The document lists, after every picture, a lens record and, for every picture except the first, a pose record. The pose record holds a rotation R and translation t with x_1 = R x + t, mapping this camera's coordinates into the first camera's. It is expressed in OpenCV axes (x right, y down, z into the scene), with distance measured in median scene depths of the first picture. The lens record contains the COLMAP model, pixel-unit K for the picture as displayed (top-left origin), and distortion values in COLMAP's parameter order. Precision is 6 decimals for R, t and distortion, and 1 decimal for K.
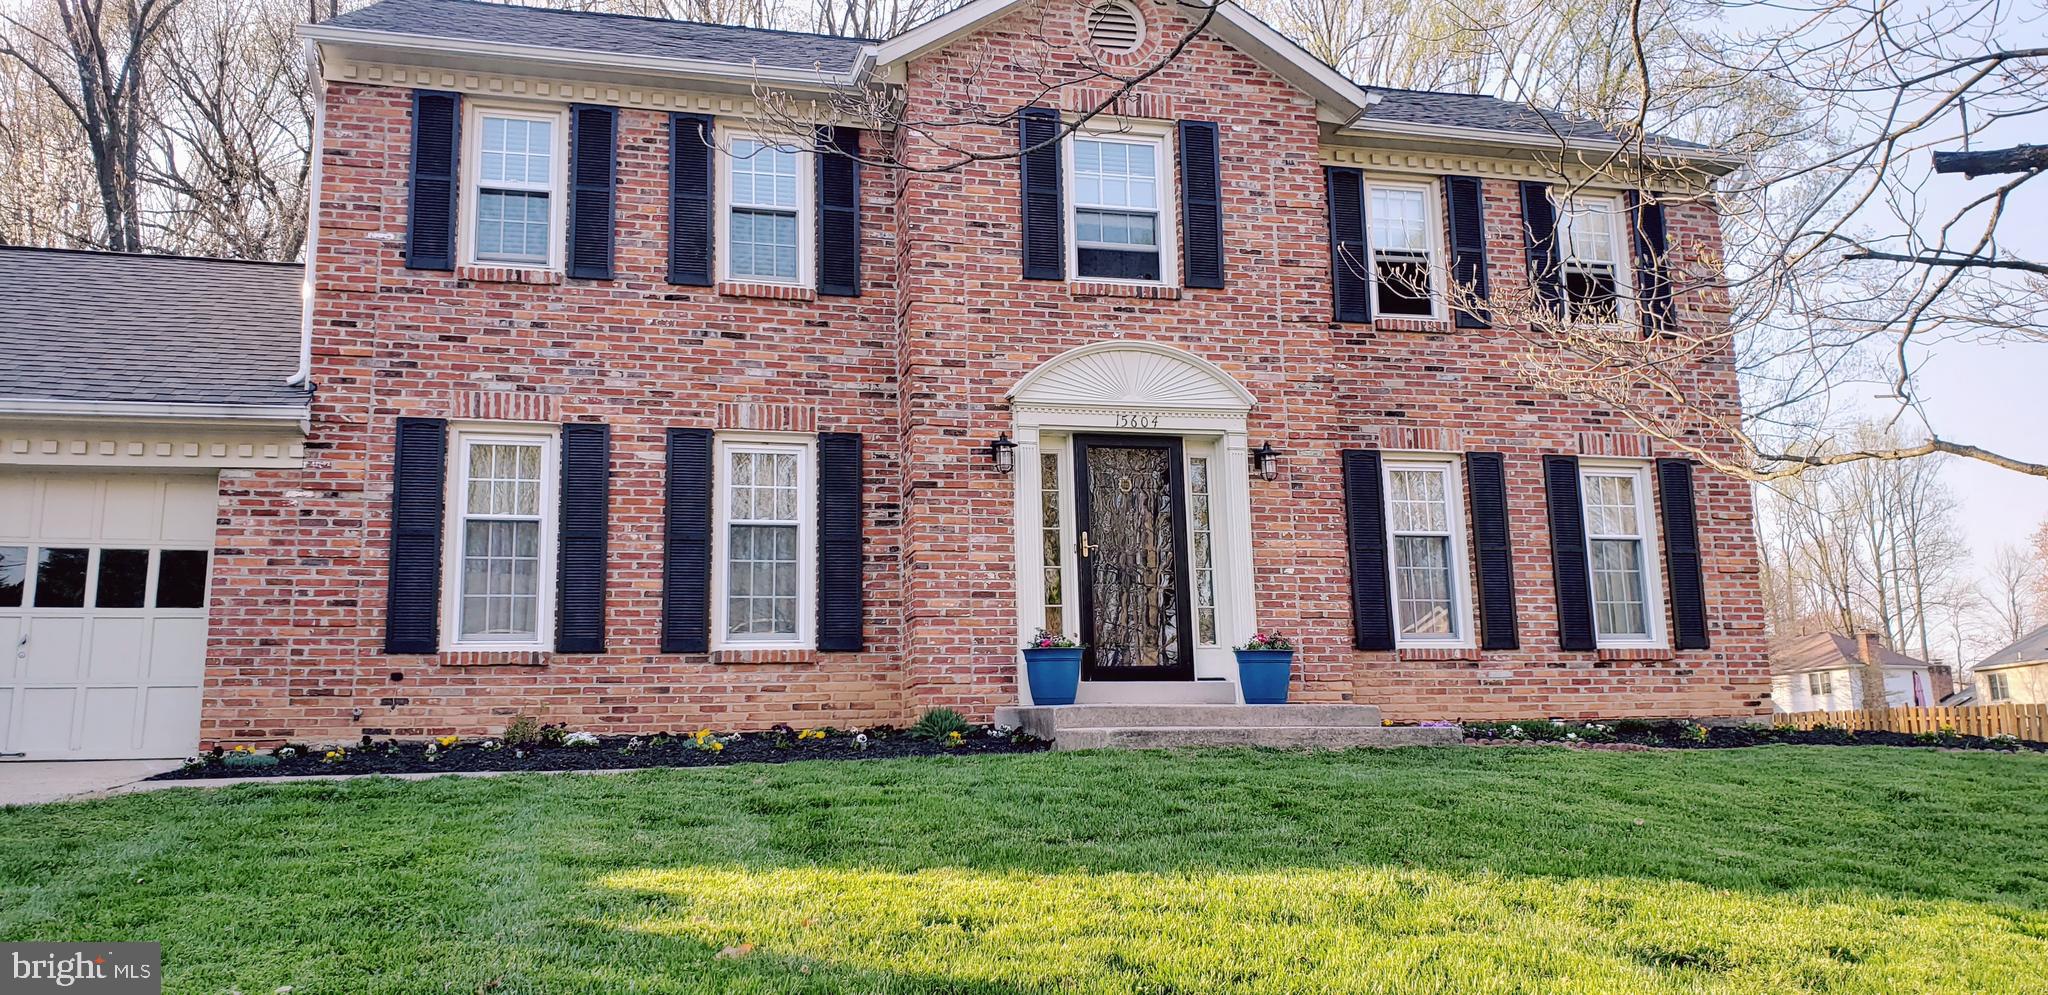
lens RADIAL K [[1593.9, 0, 1022.4], [0, 1593.9, 486.6], [0, 0, 1]] dist [0.236827, -0.816031]
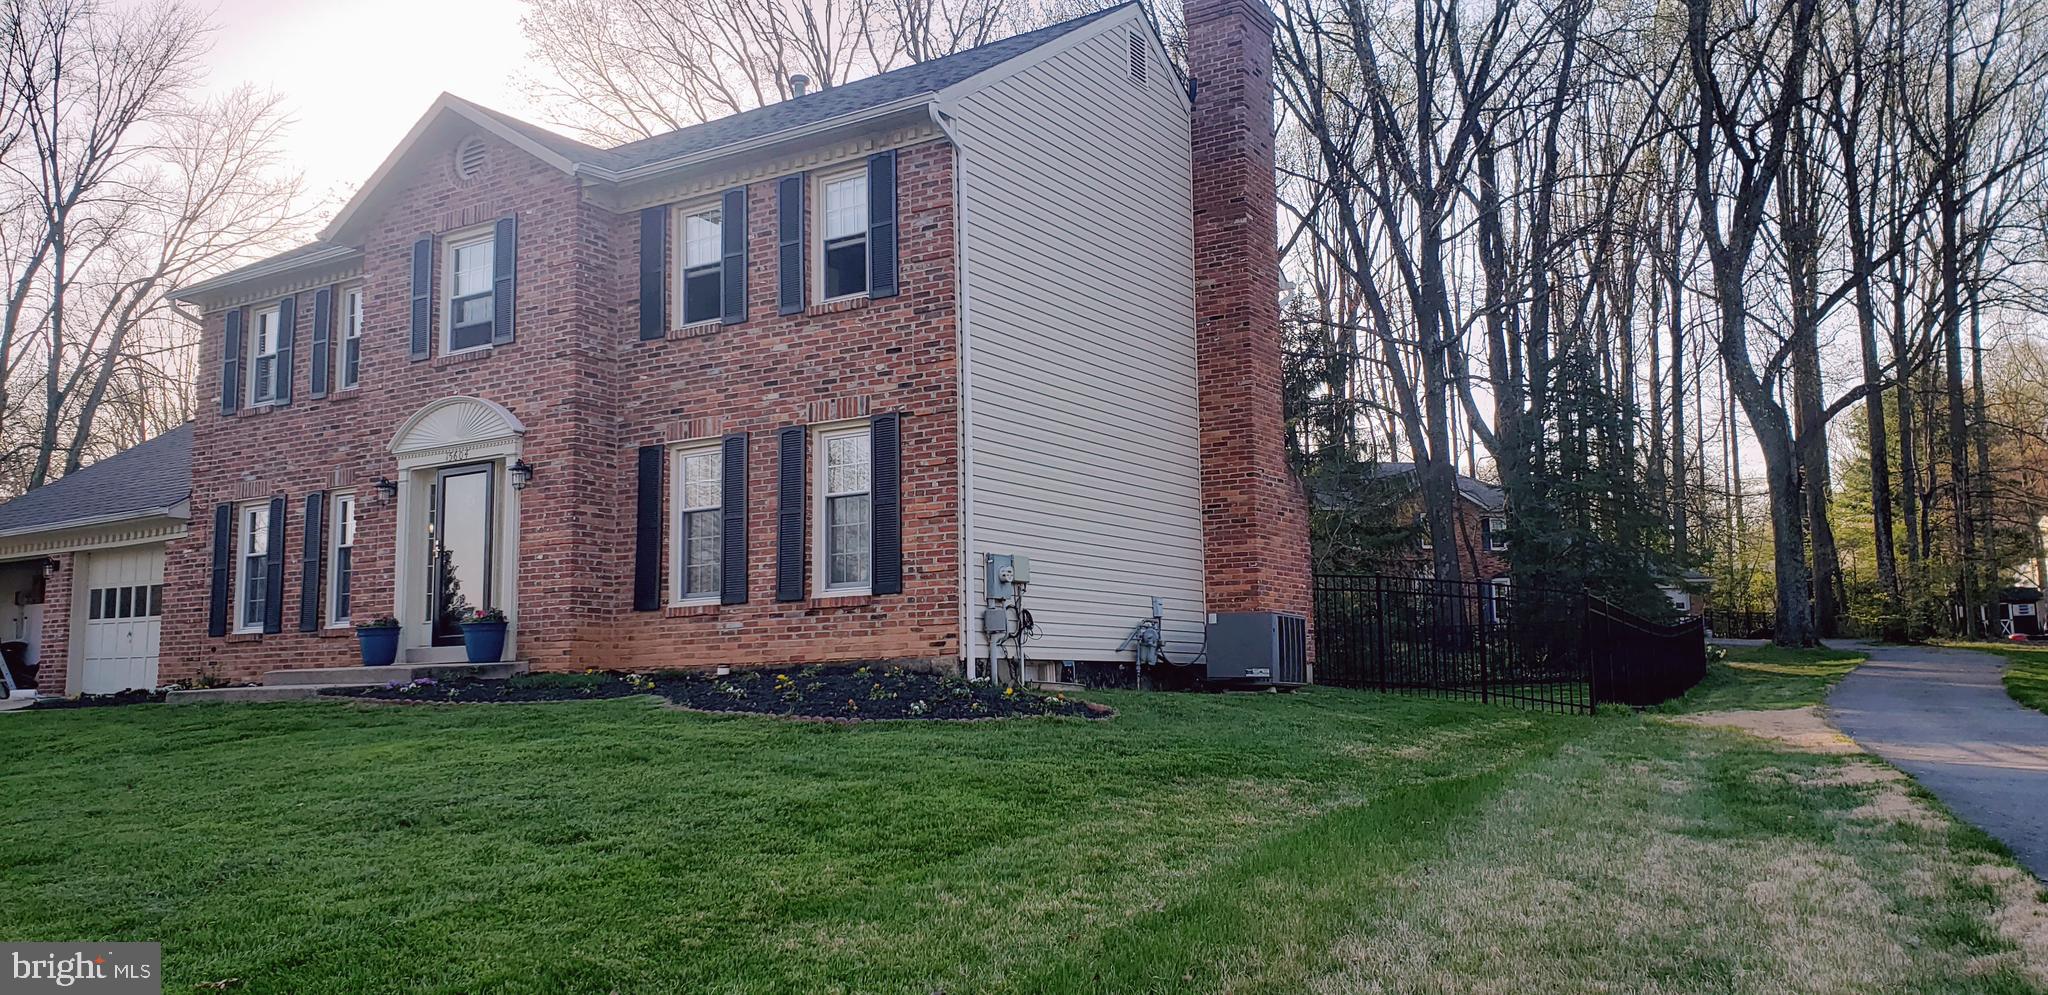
lens RADIAL K [[1593.9, 0, 1022.4], [0, 1593.9, 486.6], [0, 0, 1]] dist [0.236827, -0.816031]
pose [[0.682305, -0.081717, -0.726486, 1.383210], [0.138122, 0.990245, 0.018337, 0.026043], [0.717901, -0.112855, 0.686936, 0.391118]]
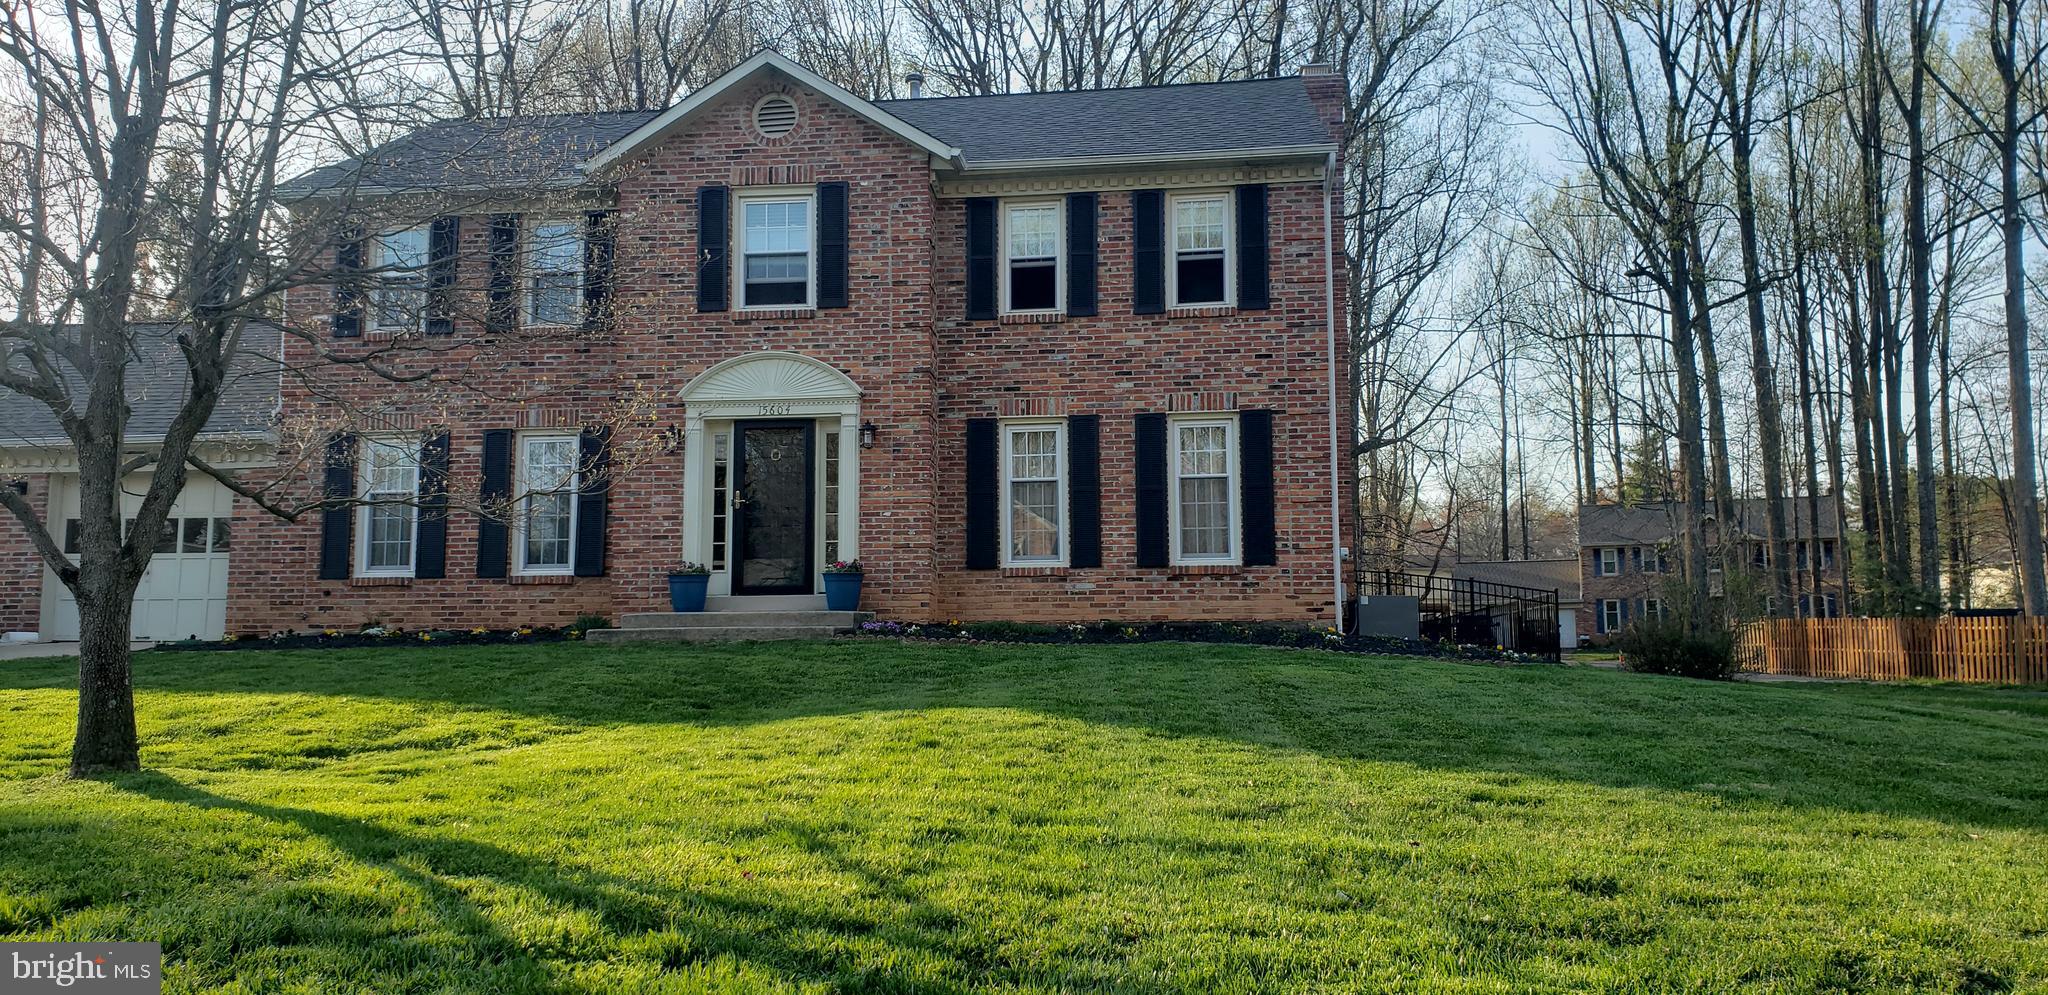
lens RADIAL K [[1491.6, 0, 971.7], [0, 1491.6, 519.1], [0, 0, 1]] dist [0.113370, -0.101887]
pose [[0.930674, -0.018755, -0.365368, 0.699028], [0.049735, 0.995900, 0.075566, -0.035999], [0.362453, -0.088499, 0.927791, -0.154866]]
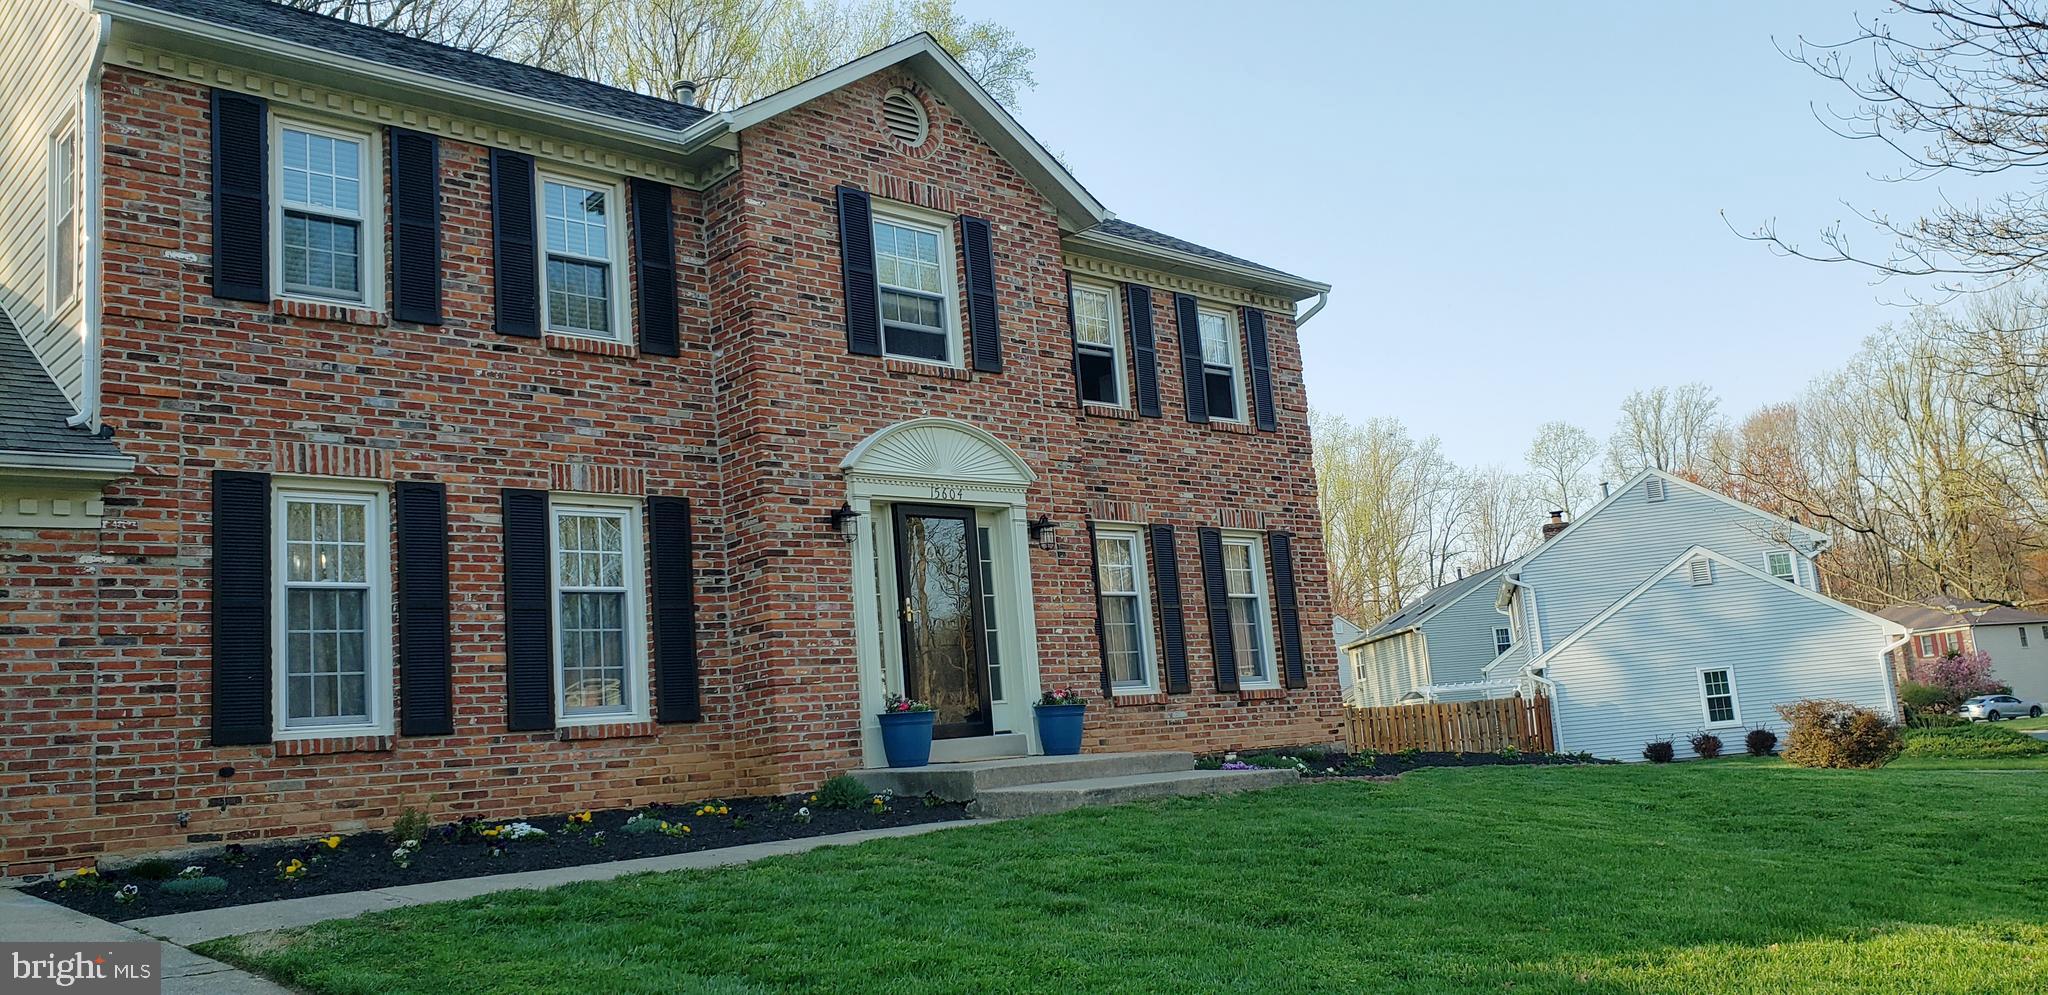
lens RADIAL K [[1590.2, 0, 1024.0], [0, 1590.2, 497.5], [0, 0, 1]] dist [0.142265, -0.305057]
pose [[0.881297, 0.027843, 0.471742, -0.380164], [-0.025102, 0.999612, -0.012105, -0.026634], [-0.471896, -0.001174, 0.881653, 0.036063]]
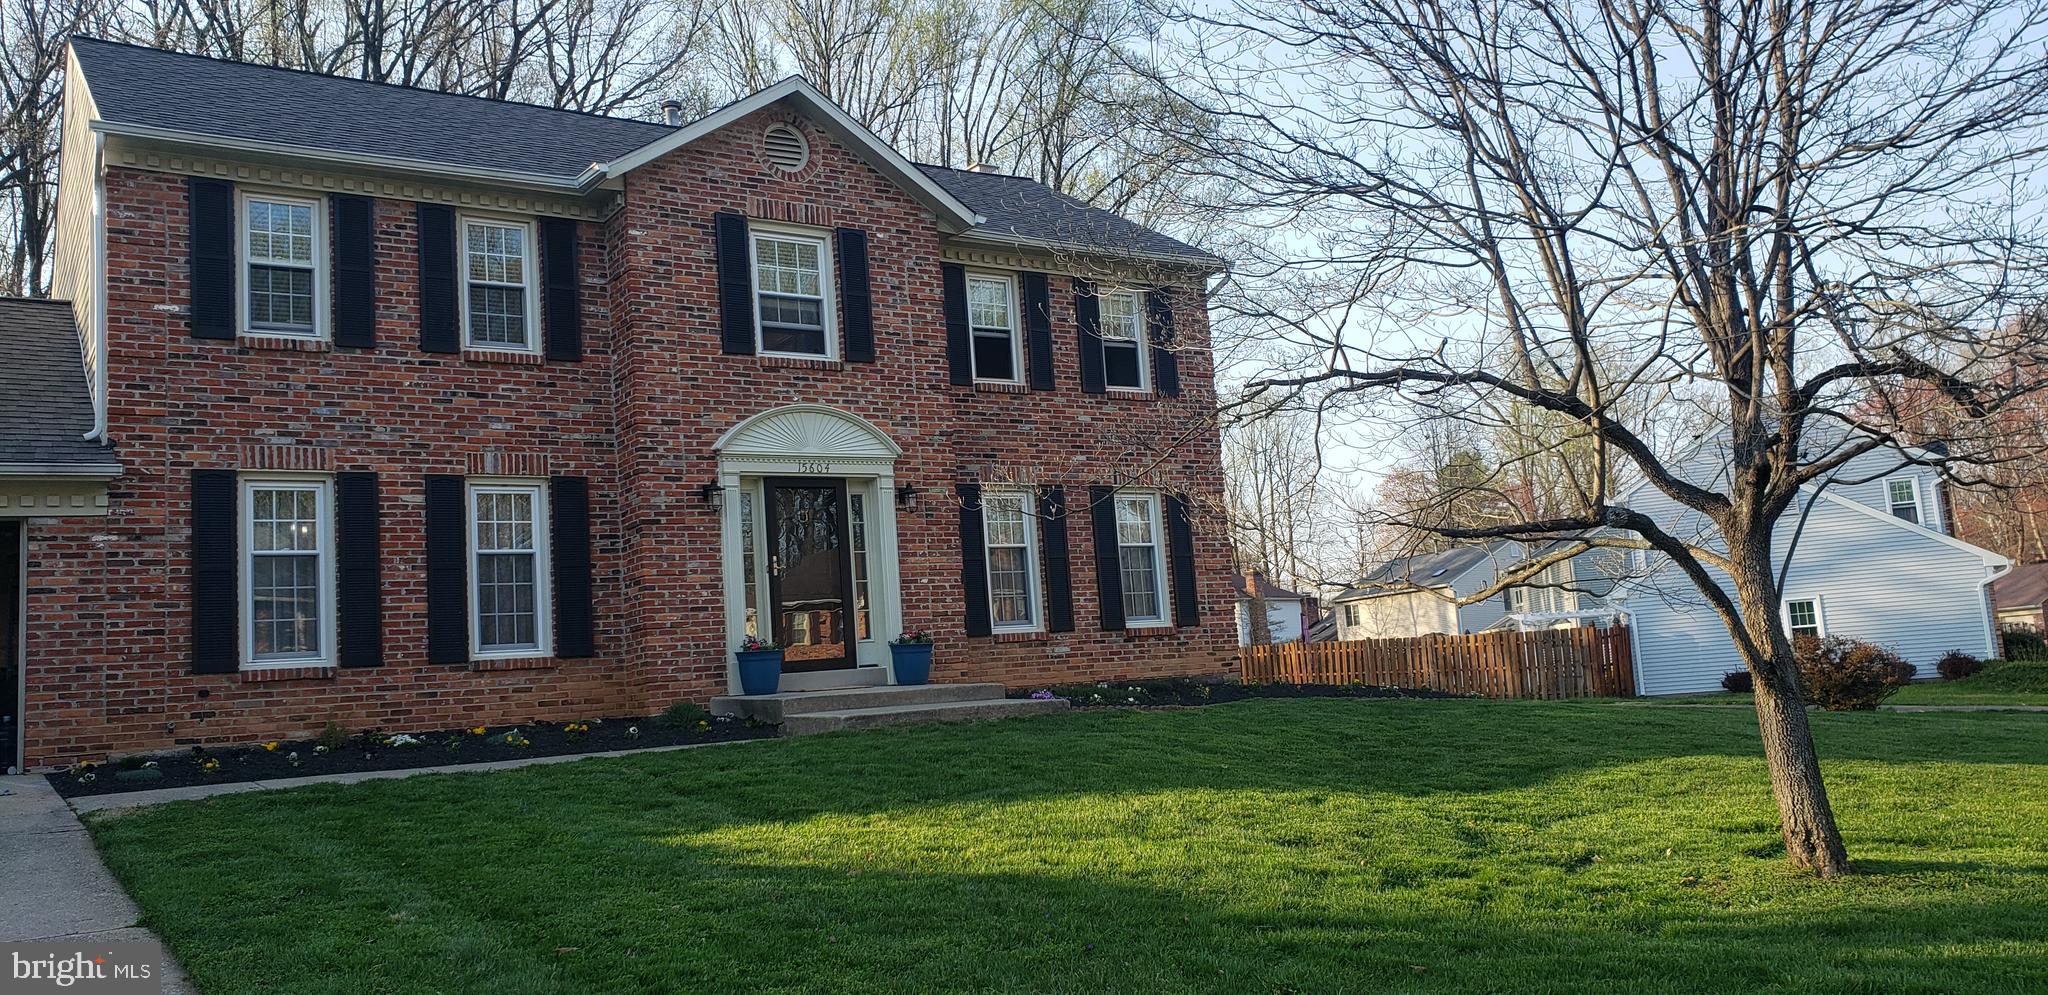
lens RADIAL K [[1592.1, 0, 1024.0], [0, 1592.1, 497.5], [0, 0, 1]] dist [0.082109, -0.211753]
pose [[0.941394, -0.002424, 0.337299, -0.197004], [-0.012656, 0.999016, 0.042502, -0.072809], [-0.337070, -0.044280, 0.940438, -0.252968]]
